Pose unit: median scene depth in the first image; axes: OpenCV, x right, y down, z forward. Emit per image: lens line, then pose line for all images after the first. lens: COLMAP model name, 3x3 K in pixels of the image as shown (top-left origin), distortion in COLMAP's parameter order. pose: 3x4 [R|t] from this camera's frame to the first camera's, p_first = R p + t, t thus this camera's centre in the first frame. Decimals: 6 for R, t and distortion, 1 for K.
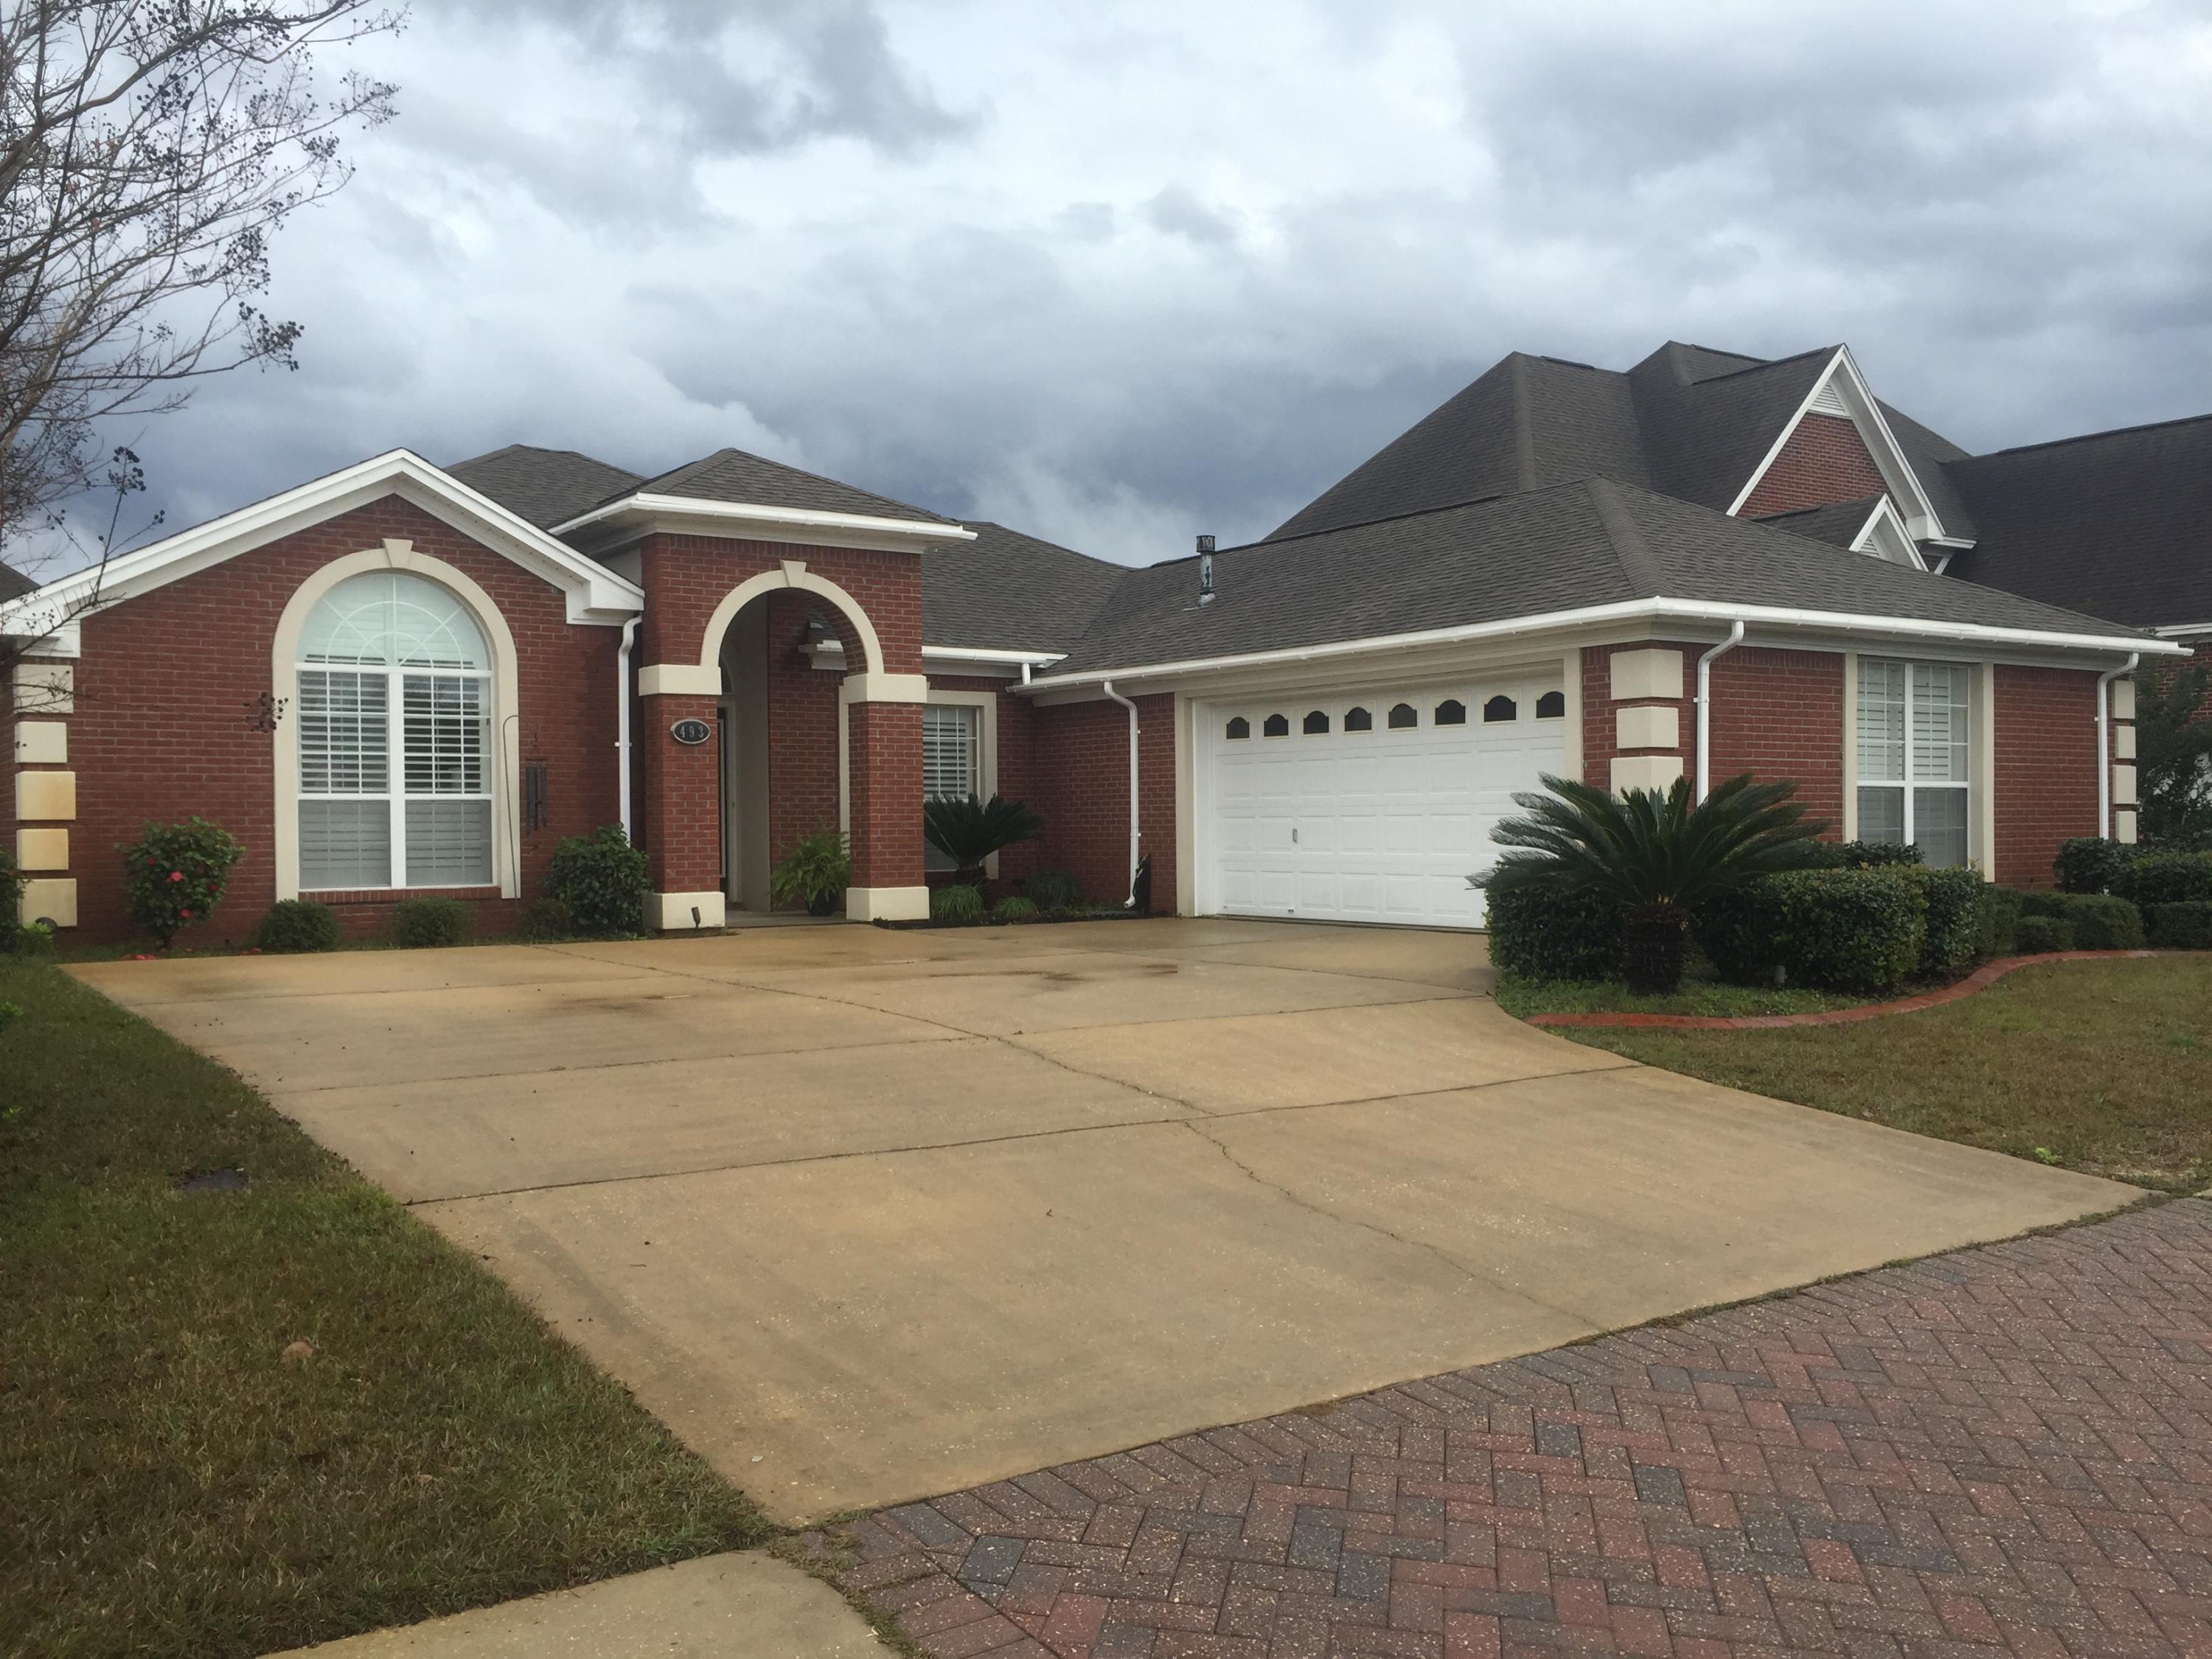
lens RADIAL K [[1900.0, 0, 1106.0], [0, 1900.0, 829.5], [0, 0, 1]] dist [0.072043, -0.100287]
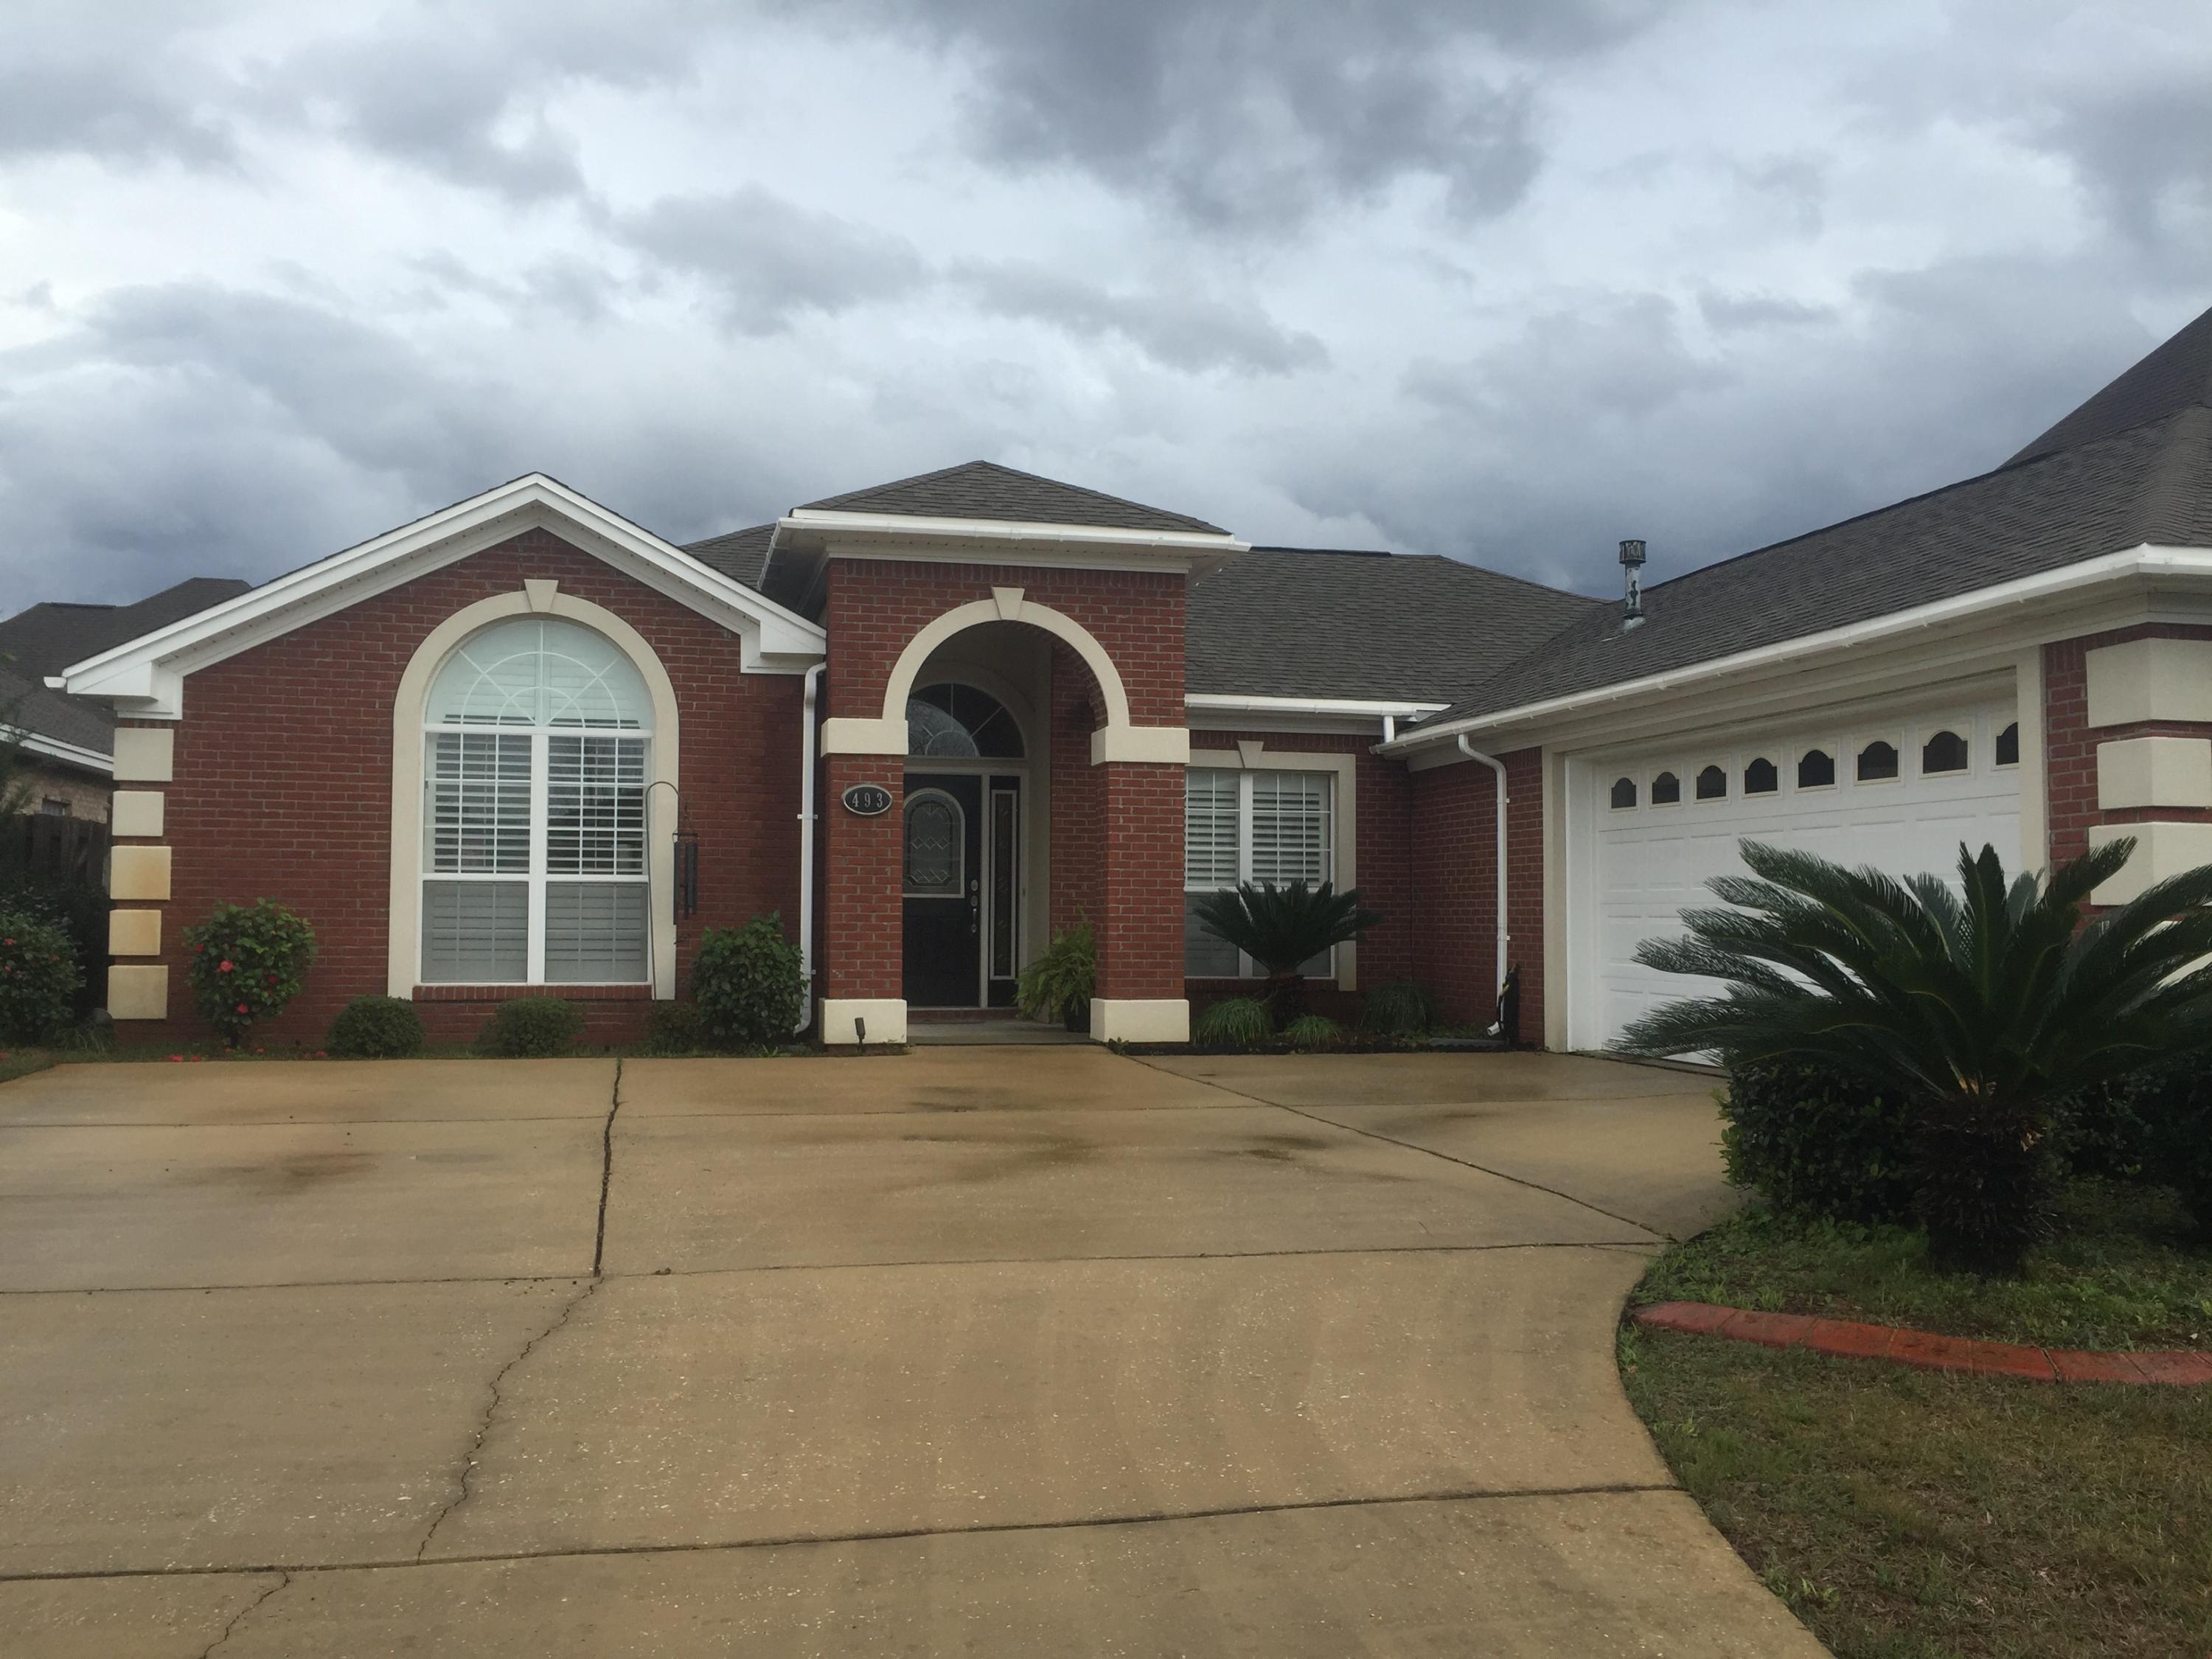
lens RADIAL K [[1900.0, 0, 1106.0], [0, 1900.0, 829.5], [0, 0, 1]] dist [0.072043, -0.100287]
pose [[0.926135, -0.002051, -0.377186, 0.186914], [-0.016488, 0.998809, -0.045915, -0.003487], [0.376831, 0.048742, 0.924999, 0.299302]]
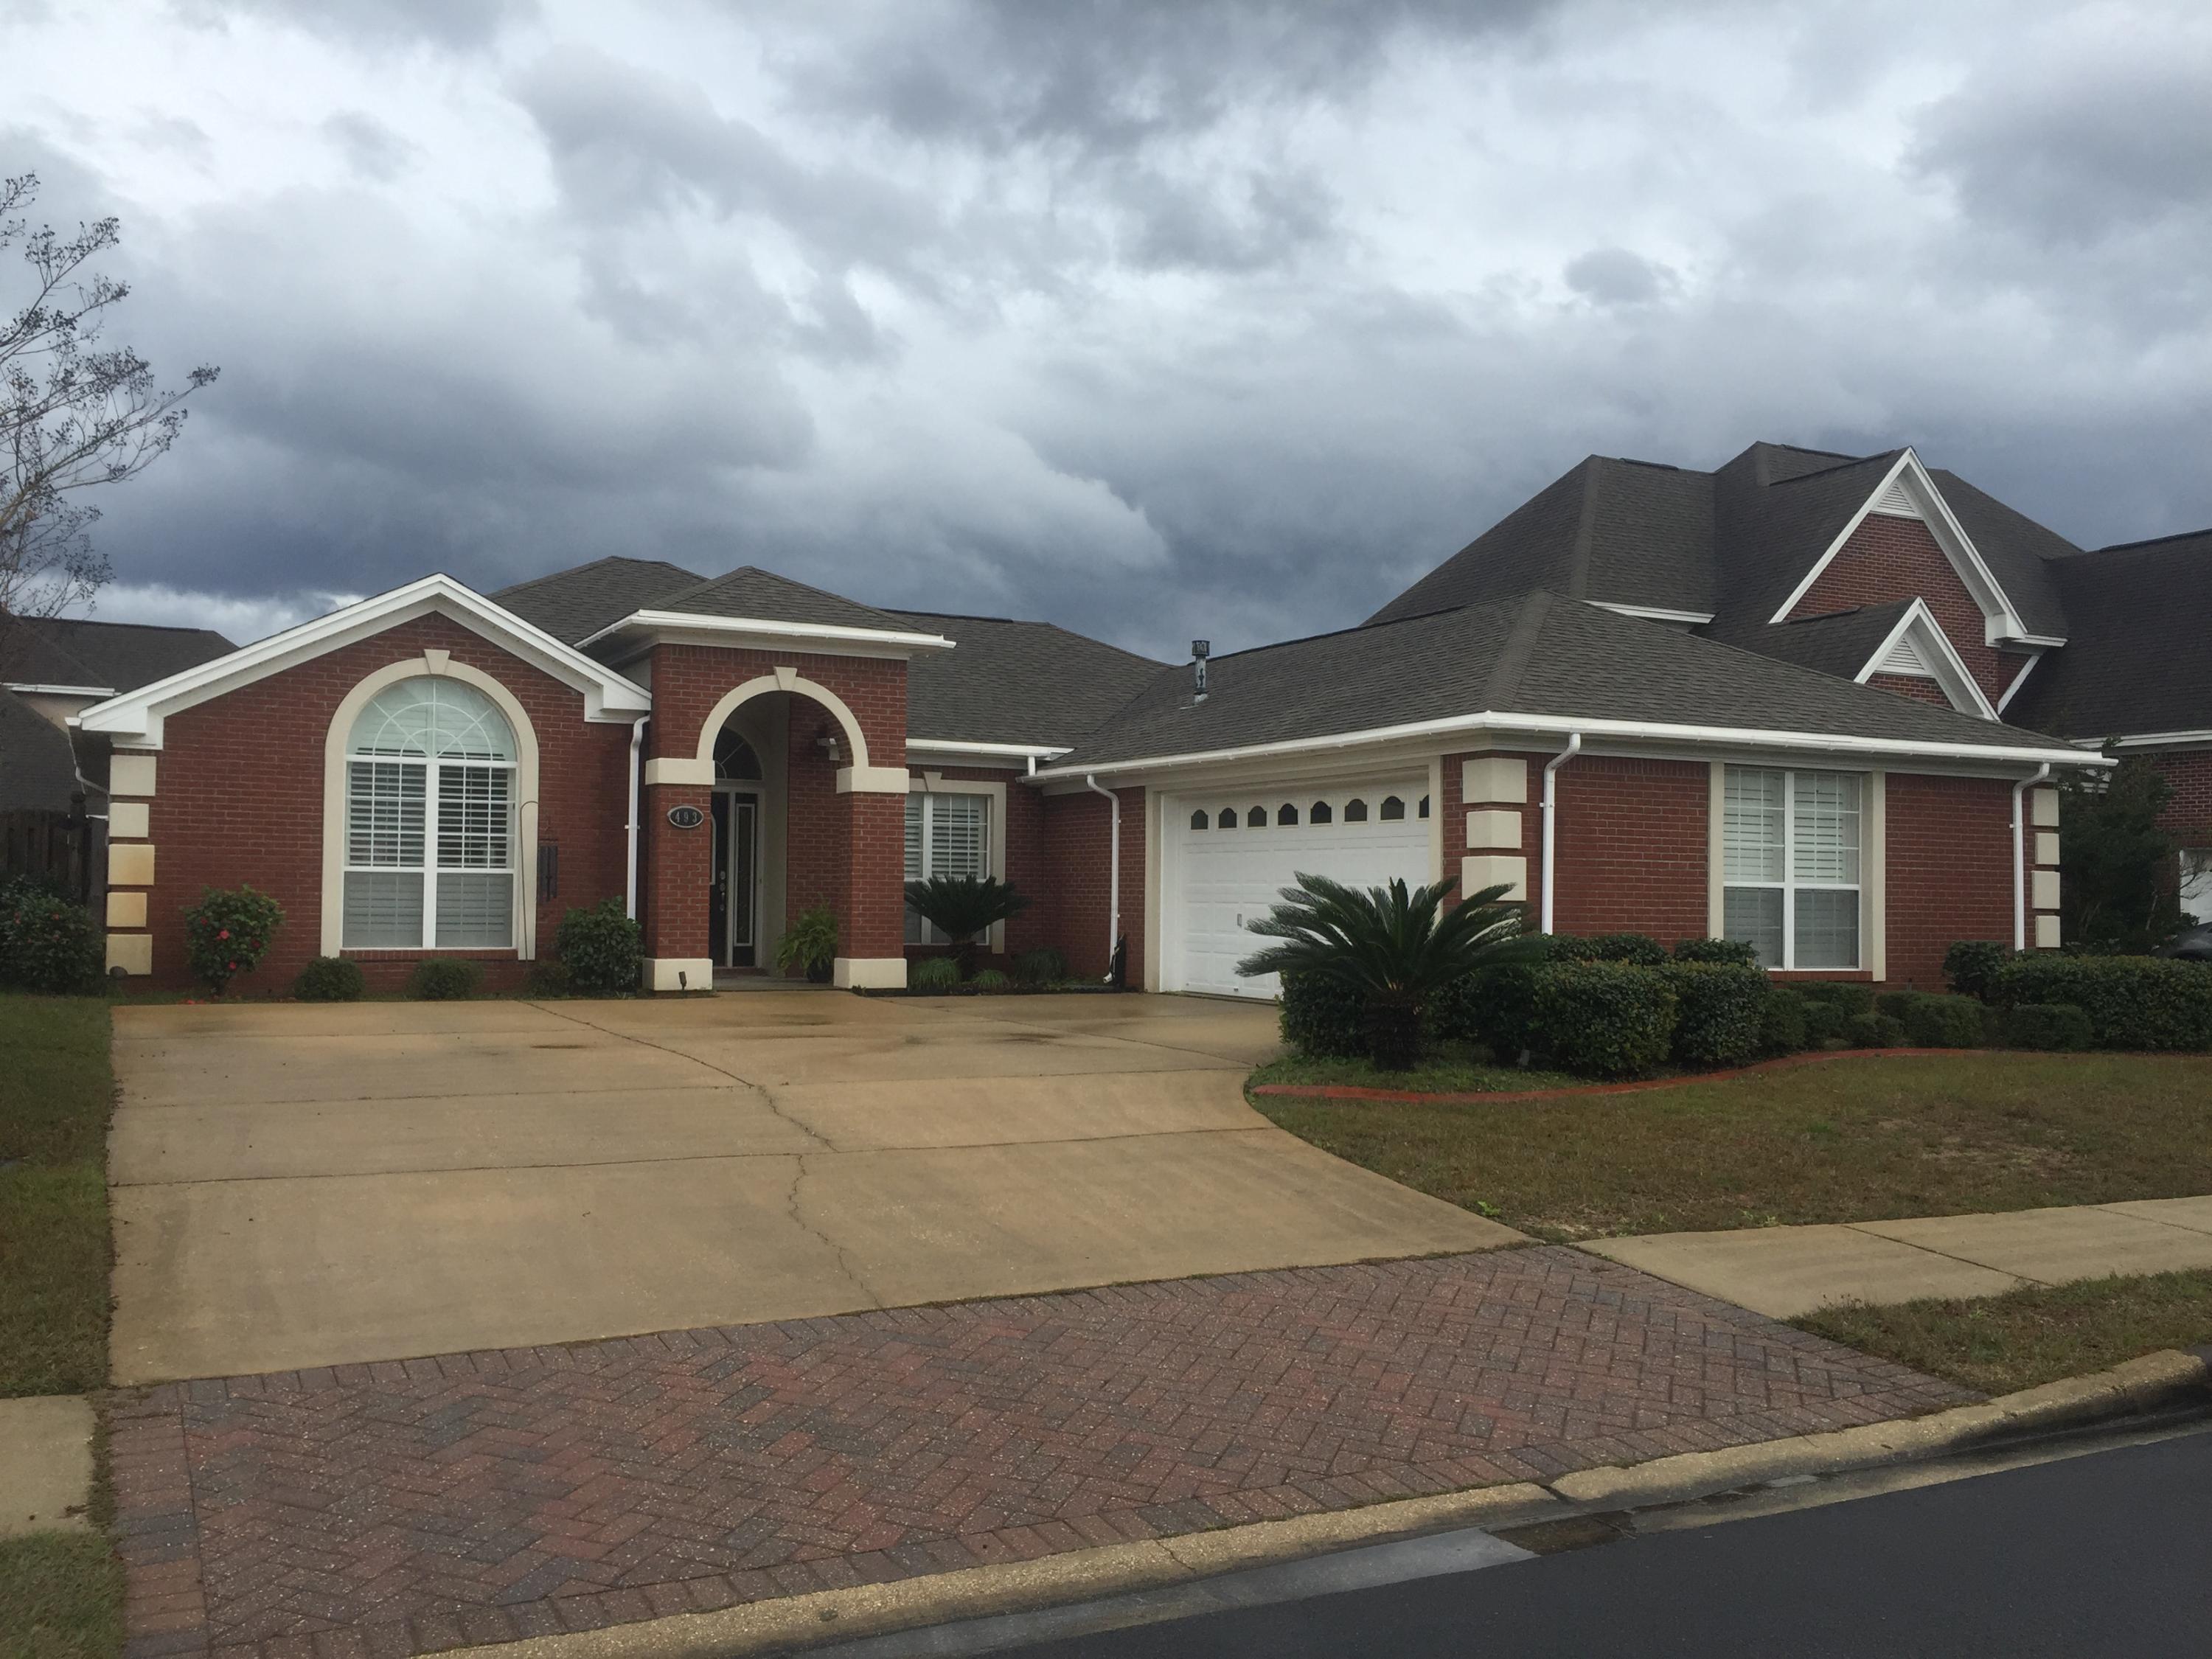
lens RADIAL K [[1900.0, 0, 1106.0], [0, 1900.0, 829.5], [0, 0, 1]] dist [0.072043, -0.100287]
pose [[0.991046, 0.016531, -0.132493, 0.186762], [-0.021668, 0.999064, -0.037425, -0.007010], [0.131750, 0.039961, 0.990477, -0.094840]]
